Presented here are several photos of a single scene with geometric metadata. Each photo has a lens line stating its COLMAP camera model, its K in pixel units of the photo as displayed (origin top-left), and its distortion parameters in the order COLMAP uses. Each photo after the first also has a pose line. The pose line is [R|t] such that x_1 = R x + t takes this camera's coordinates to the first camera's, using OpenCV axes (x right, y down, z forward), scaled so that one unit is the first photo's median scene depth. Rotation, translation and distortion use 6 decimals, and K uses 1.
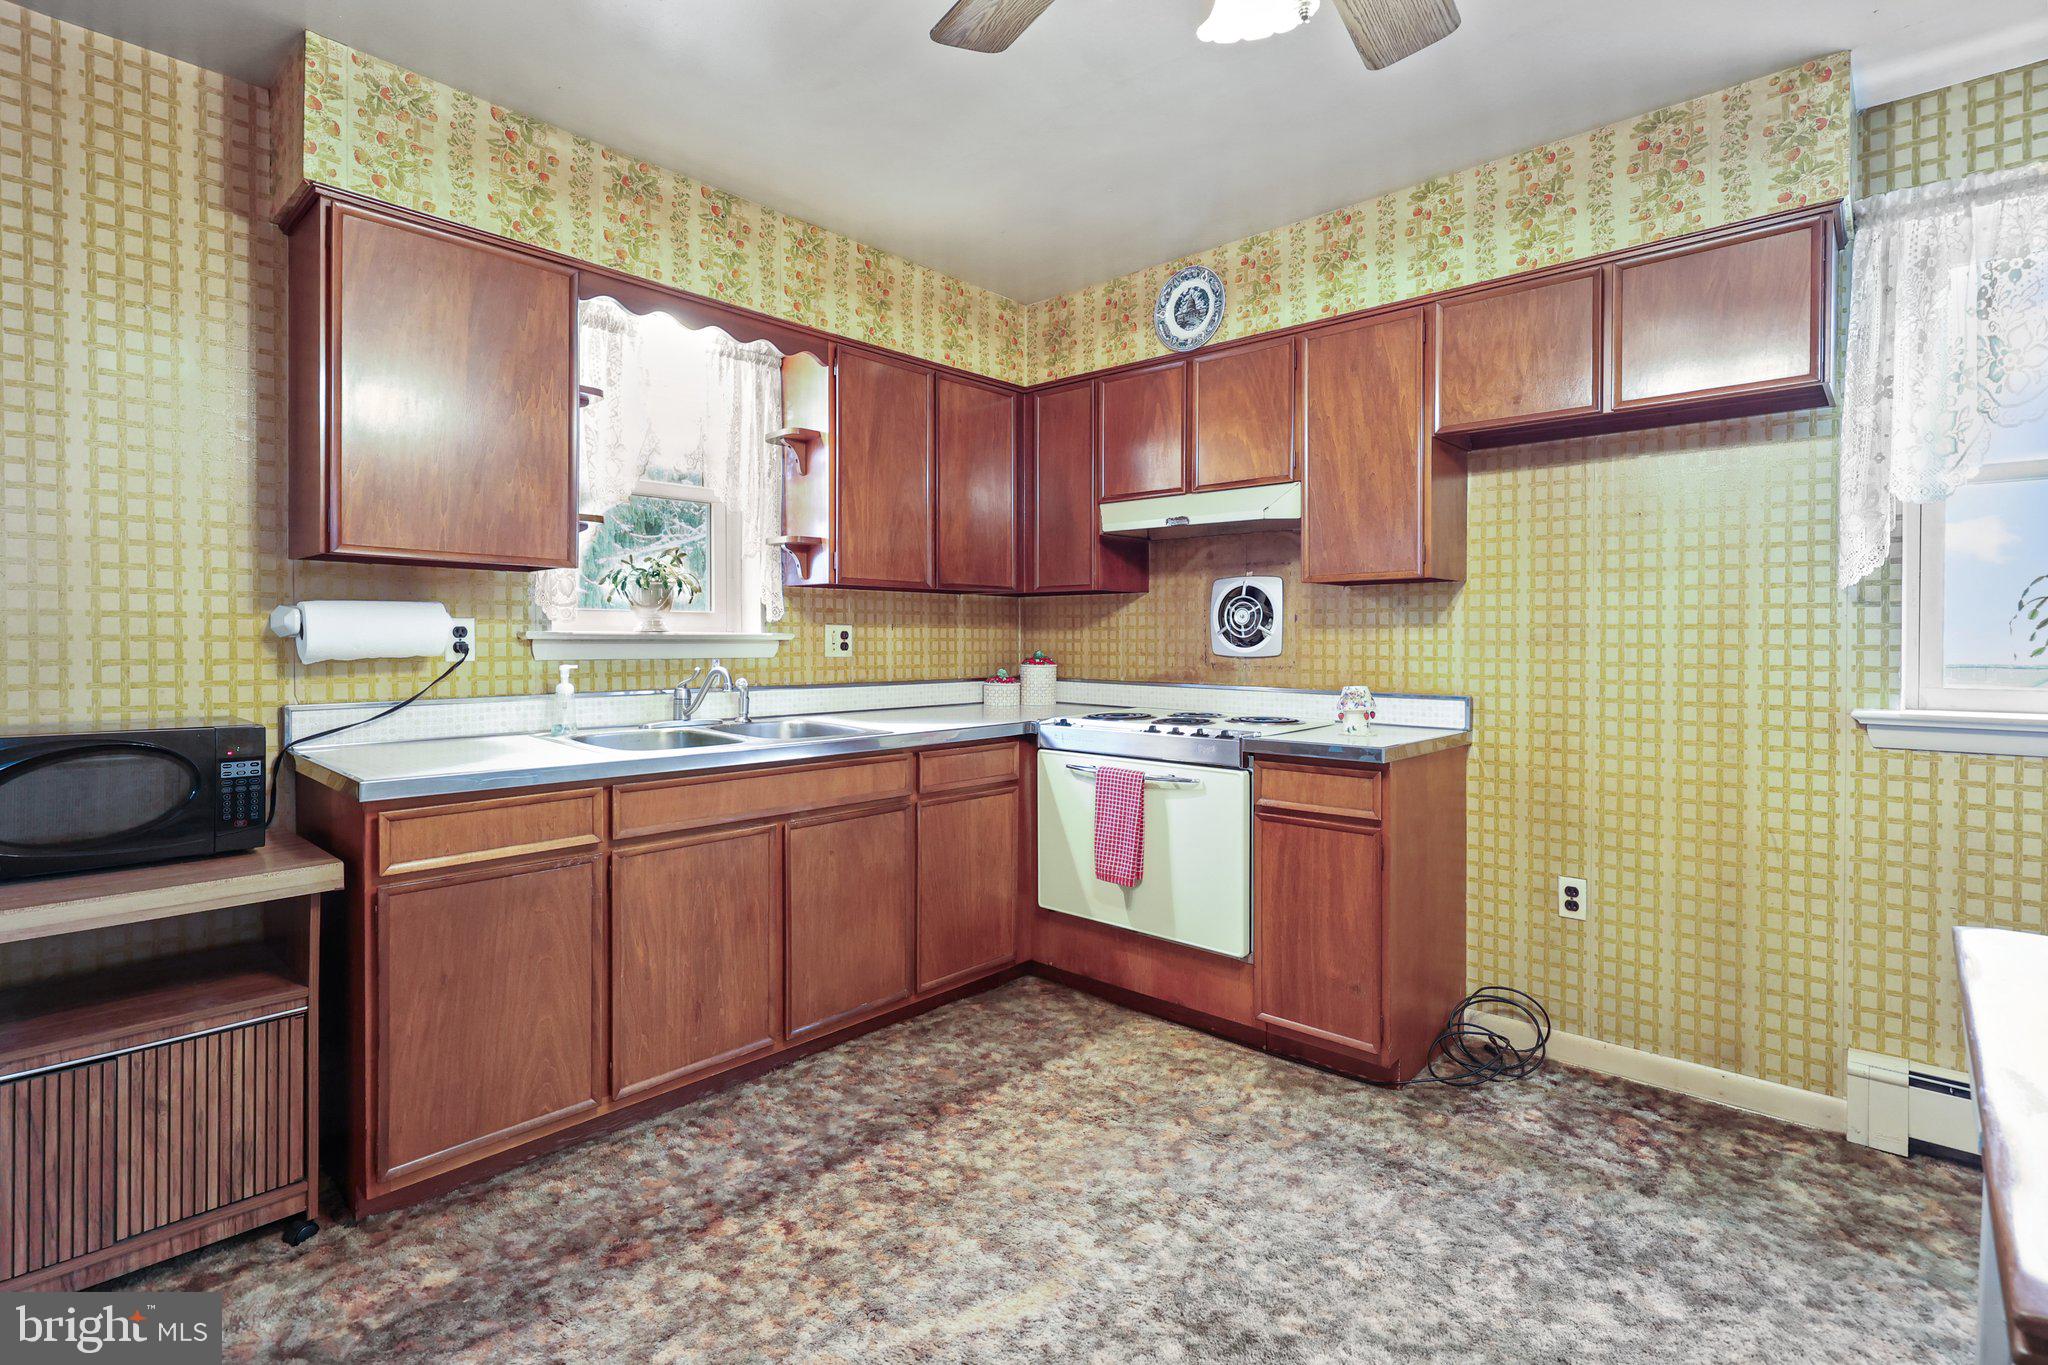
lens RADIAL K [[974.0, 0, 1032.6], [0, 974.0, 651.9], [0, 0, 1]] dist [-0.001380, -0.000211]
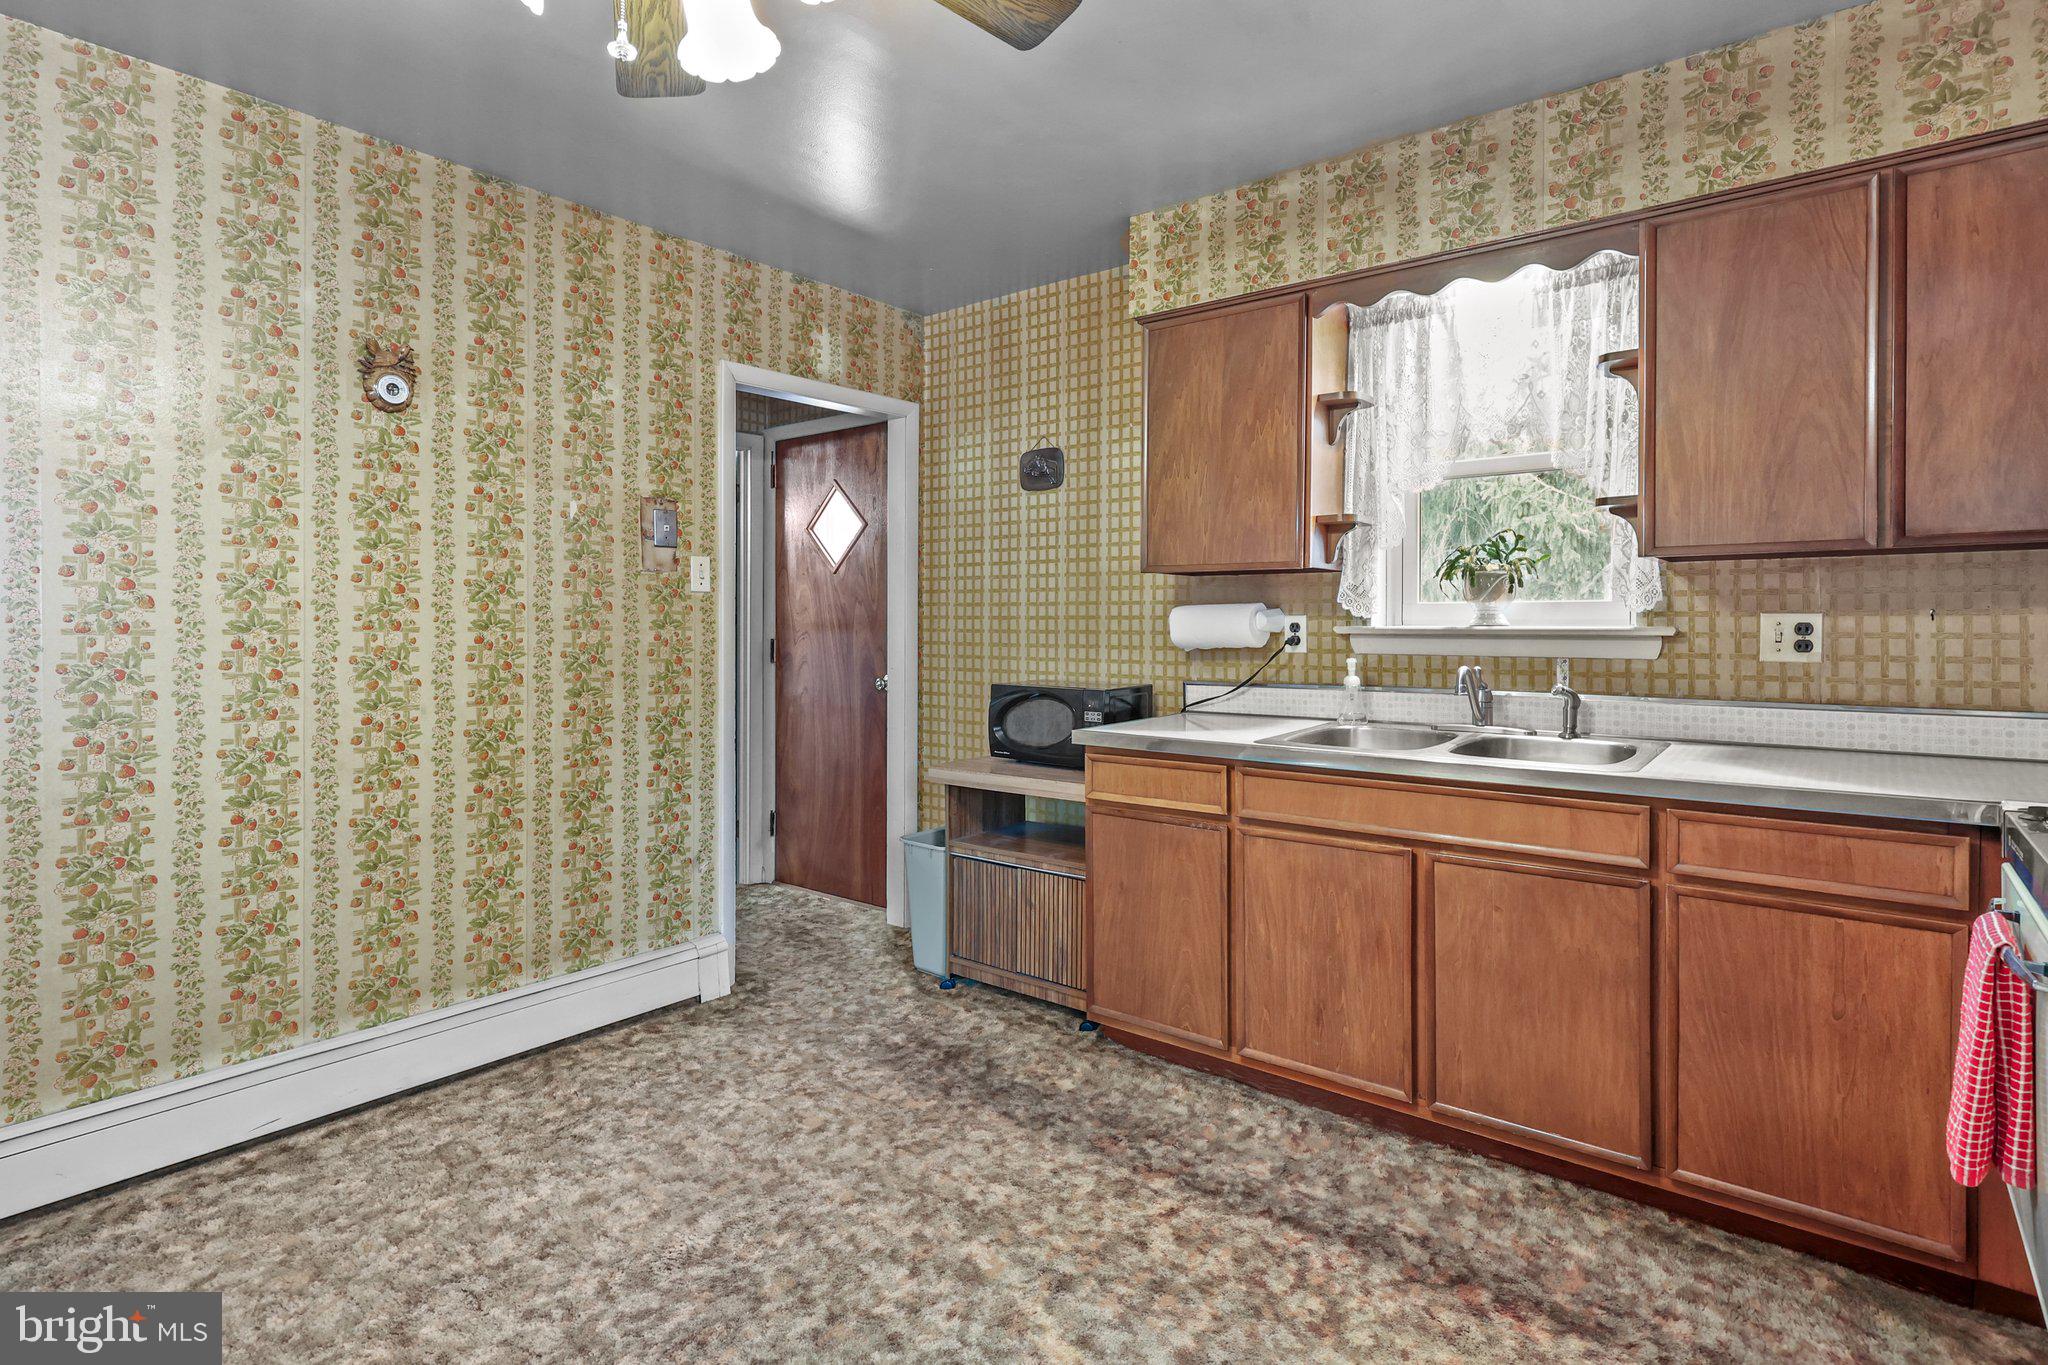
lens RADIAL K [[1036.8, 0, 1025.9], [0, 1036.8, 633.1], [0, 0, 1]] dist [-0.000079, -0.000137]
pose [[0.052385, 0.003621, -0.998620, 0.628432], [-0.012739, 0.999914, 0.002958, -0.013096], [0.998546, 0.012566, 0.052426, 0.600332]]
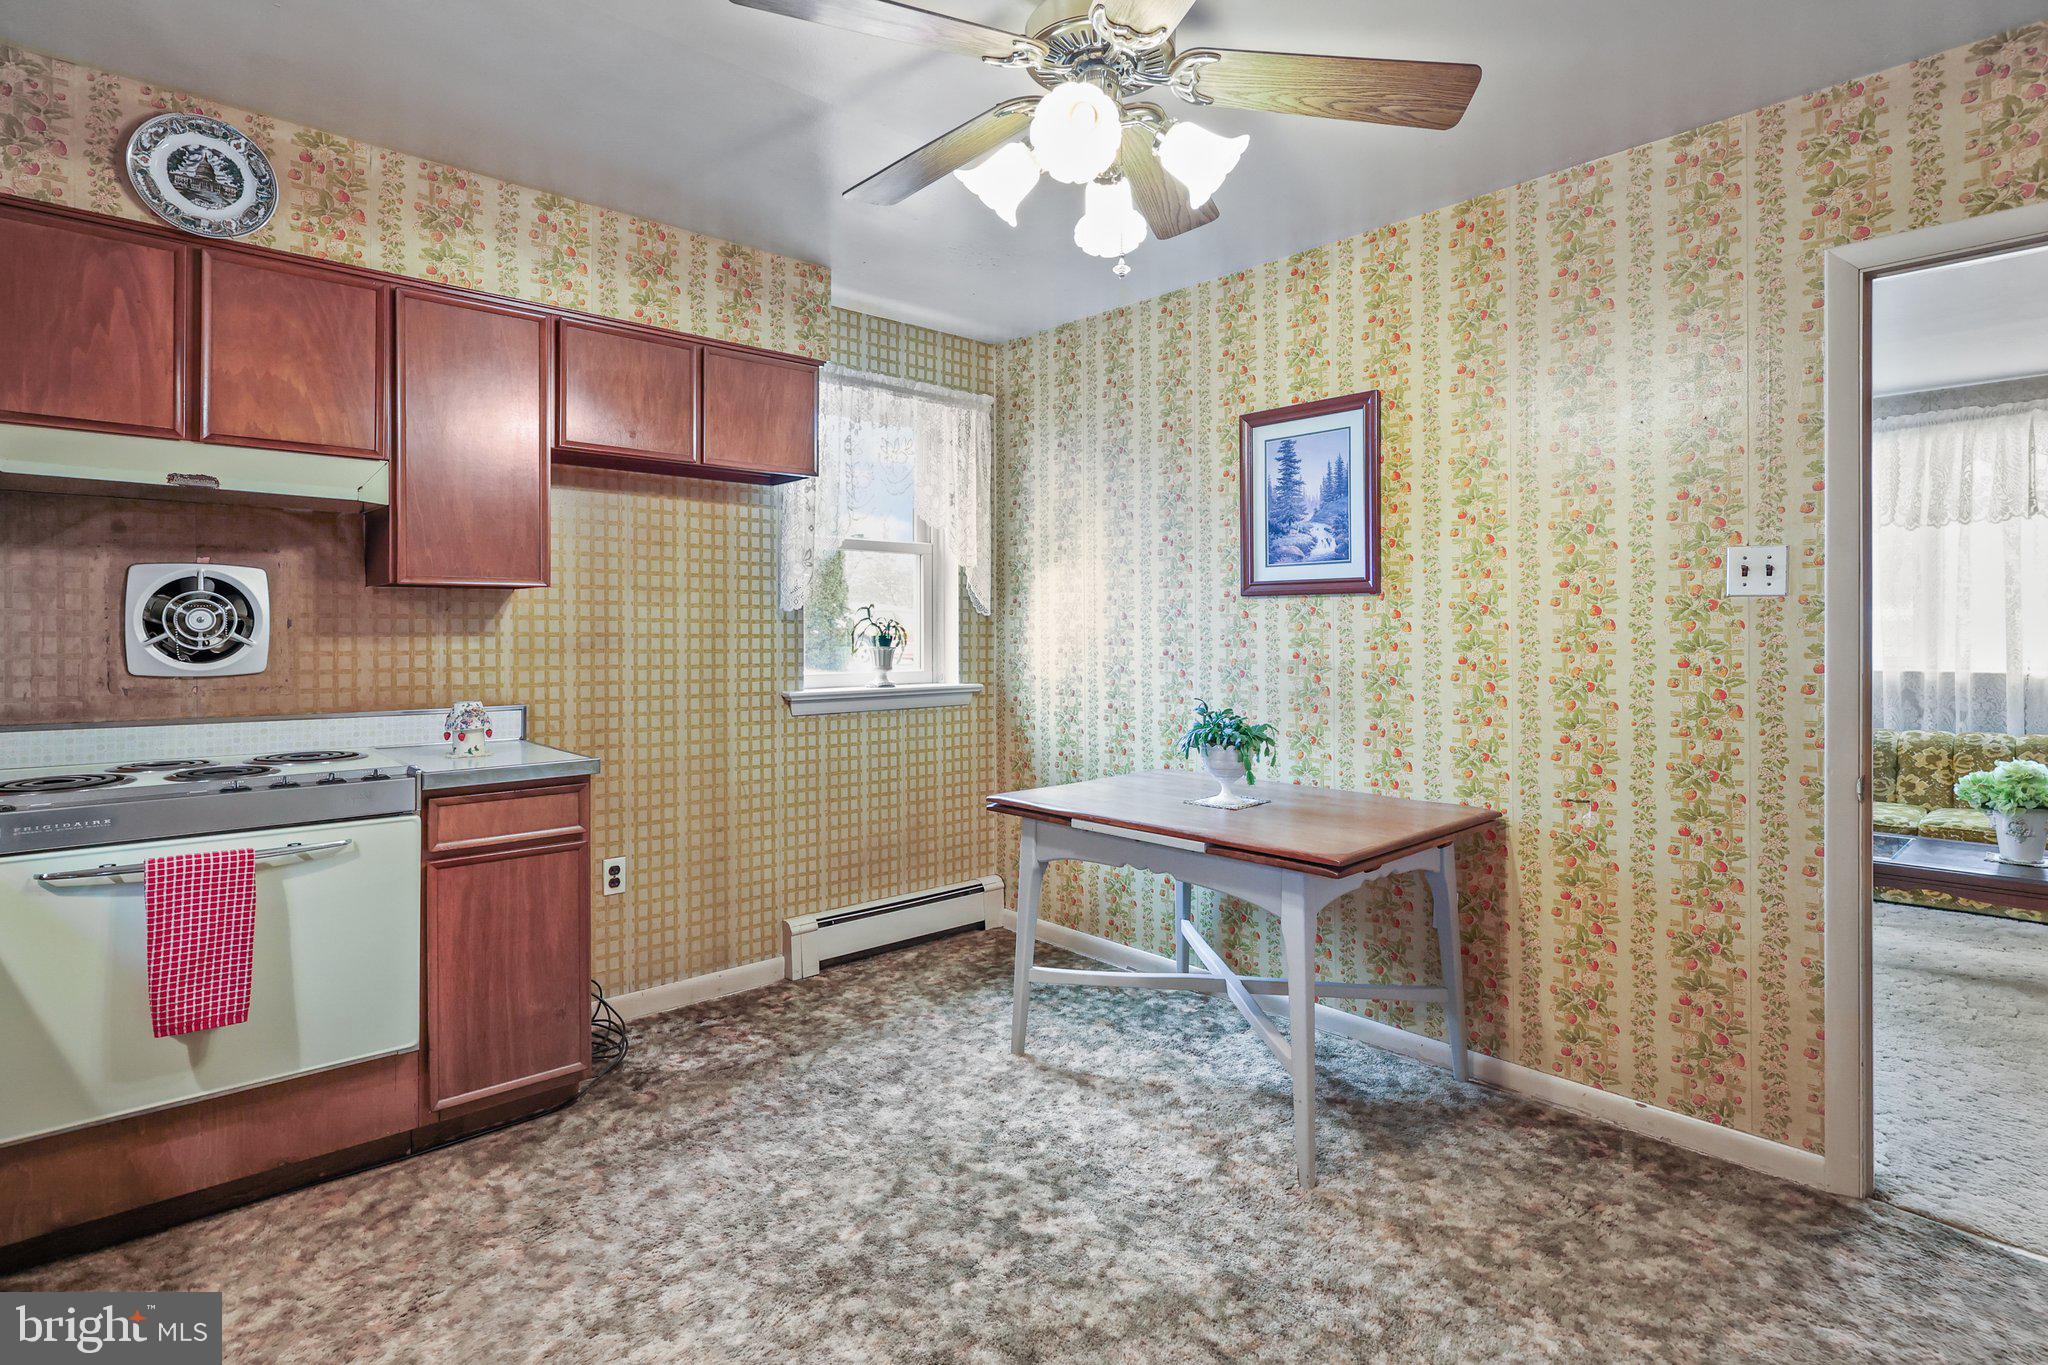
lens RADIAL K [[1036.8, 0, 1025.8], [0, 1036.8, 632.2], [0, 0, 1]] dist [-0.000079, -0.000137]
pose [[0.090224, -0.000758, 0.995921, -0.630383], [0.015938, 0.999873, -0.000683, -0.022493], [-0.995794, 0.015934, 0.090224, 0.433011]]
